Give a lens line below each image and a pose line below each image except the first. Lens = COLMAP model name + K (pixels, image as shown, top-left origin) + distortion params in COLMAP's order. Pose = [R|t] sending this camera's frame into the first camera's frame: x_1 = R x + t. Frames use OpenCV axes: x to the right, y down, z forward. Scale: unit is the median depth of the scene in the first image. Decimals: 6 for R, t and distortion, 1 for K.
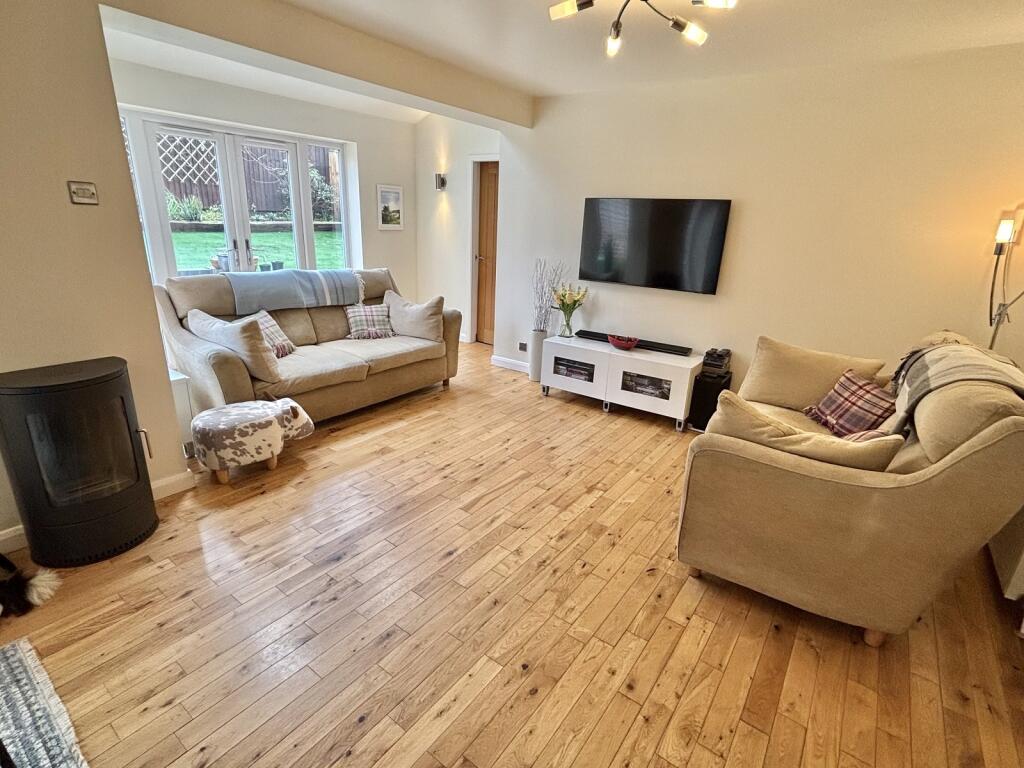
lens RADIAL K [[498.8, 0, 512.0], [0, 498.8, 384.0], [0, 0, 1]] dist [0.001930, -0.000560]
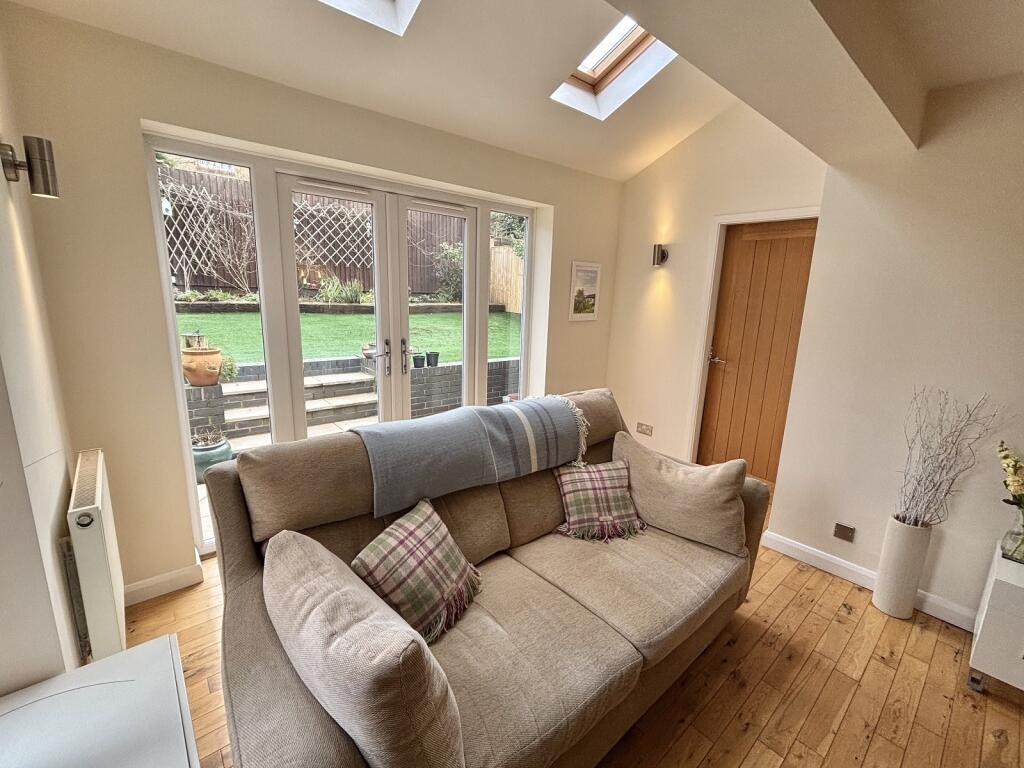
lens RADIAL K [[442.3, 0, 512.0], [0, 442.3, 384.0], [0, 0, 1]] dist [0.031624, 0.000004]
pose [[0.974879, 0.036708, -0.219691, -0.270803], [-0.062978, 0.991506, -0.113793, -0.184707], [0.213648, 0.124770, 0.968910, 0.486281]]
